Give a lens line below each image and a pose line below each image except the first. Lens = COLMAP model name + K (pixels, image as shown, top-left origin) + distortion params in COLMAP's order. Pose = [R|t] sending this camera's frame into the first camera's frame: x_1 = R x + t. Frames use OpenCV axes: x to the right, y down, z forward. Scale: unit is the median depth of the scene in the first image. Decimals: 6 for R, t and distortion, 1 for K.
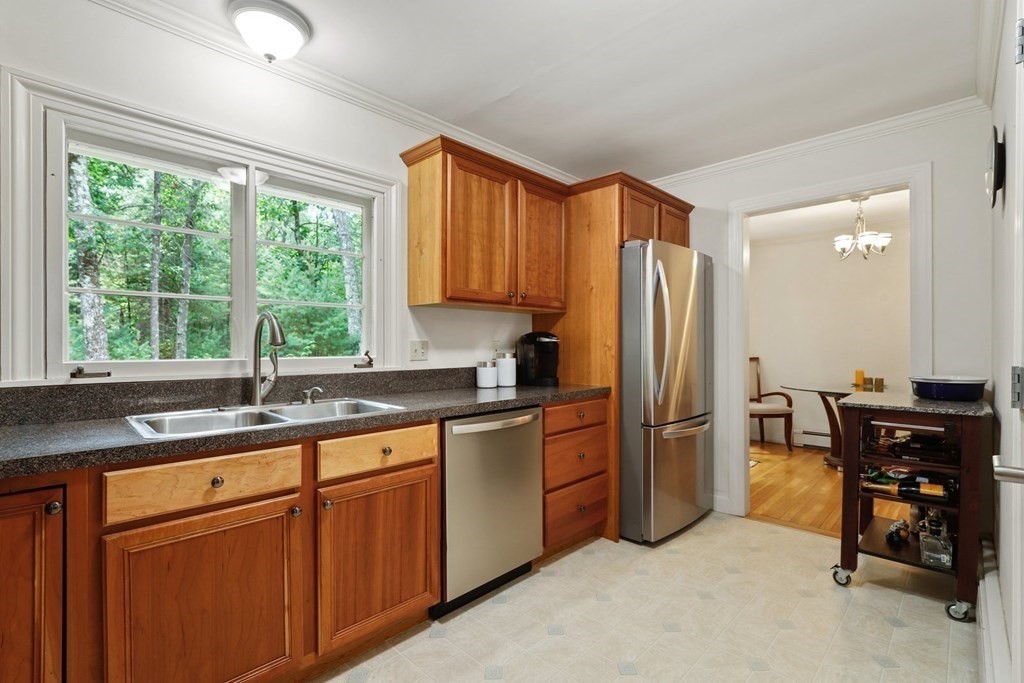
lens RADIAL K [[478.6, 0, 529.3], [0, 478.6, 345.3], [0, 0, 1]] dist [-0.002797, 0.000253]
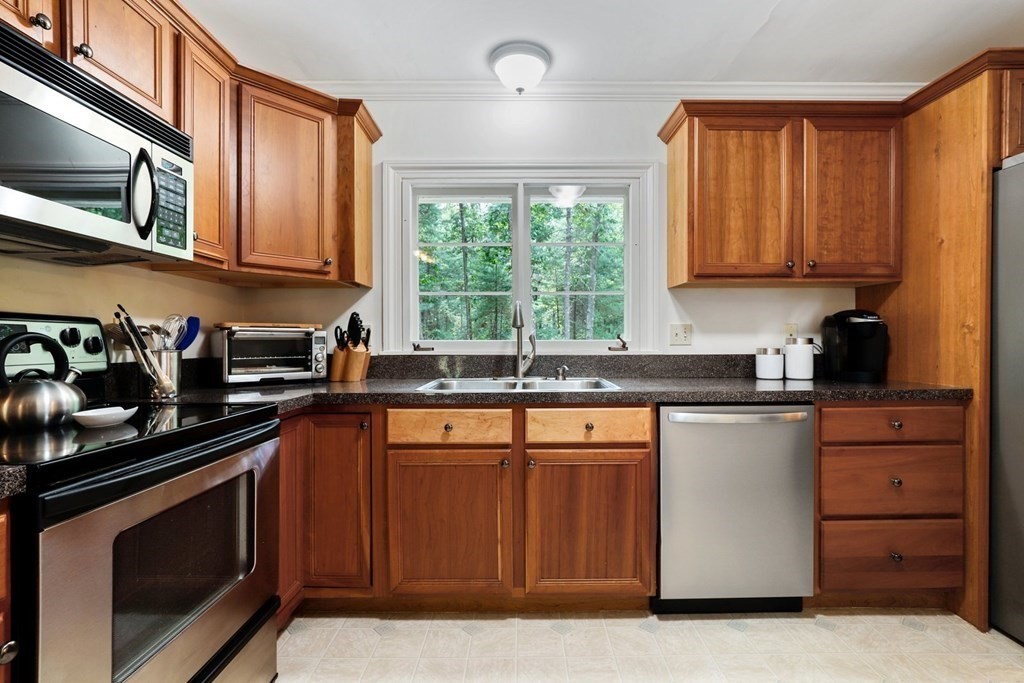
lens RADIAL K [[473.7, 0, 512.0], [0, 473.7, 341.5], [0, 0, 1]] dist [-0.004533, 0.000073]
pose [[0.684399, 0.002360, -0.729104, 0.239367], [0.001316, 0.999989, 0.004472, 0.021234], [0.729106, -0.004020, 0.684389, 0.120485]]
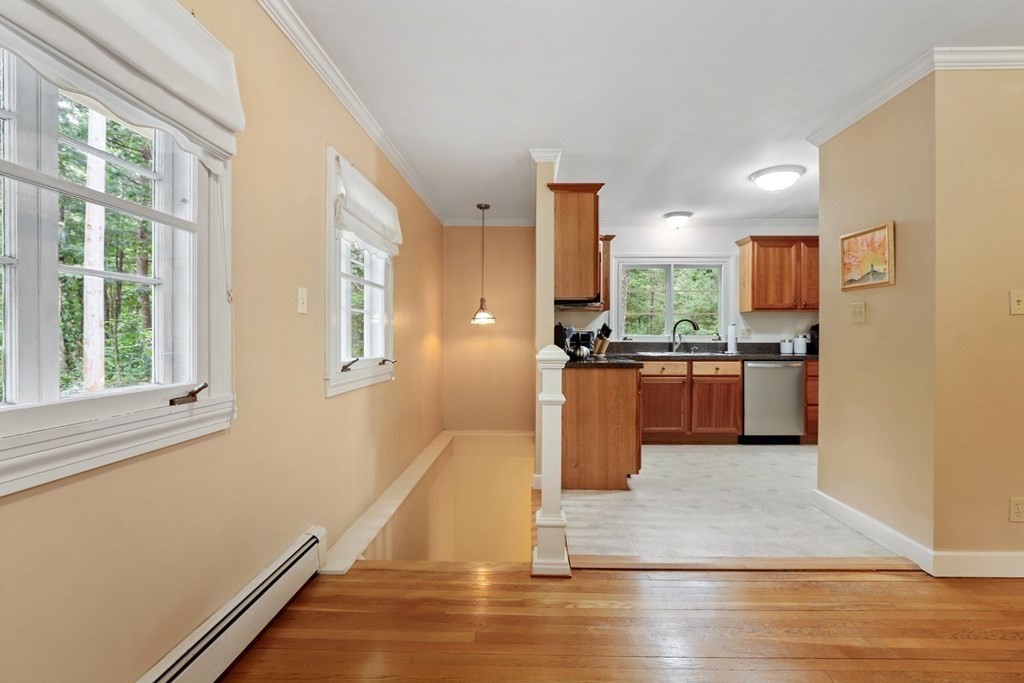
lens RADIAL K [[477.5, 0, 516.7], [0, 477.5, 335.9], [0, 0, 1]] dist [-0.002651, 0.000069]
pose [[0.672701, 0.001813, -0.739912, 0.670553], [-0.002985, 0.999996, -0.000264, 0.026676], [0.739908, 0.002386, 0.672704, -1.190987]]
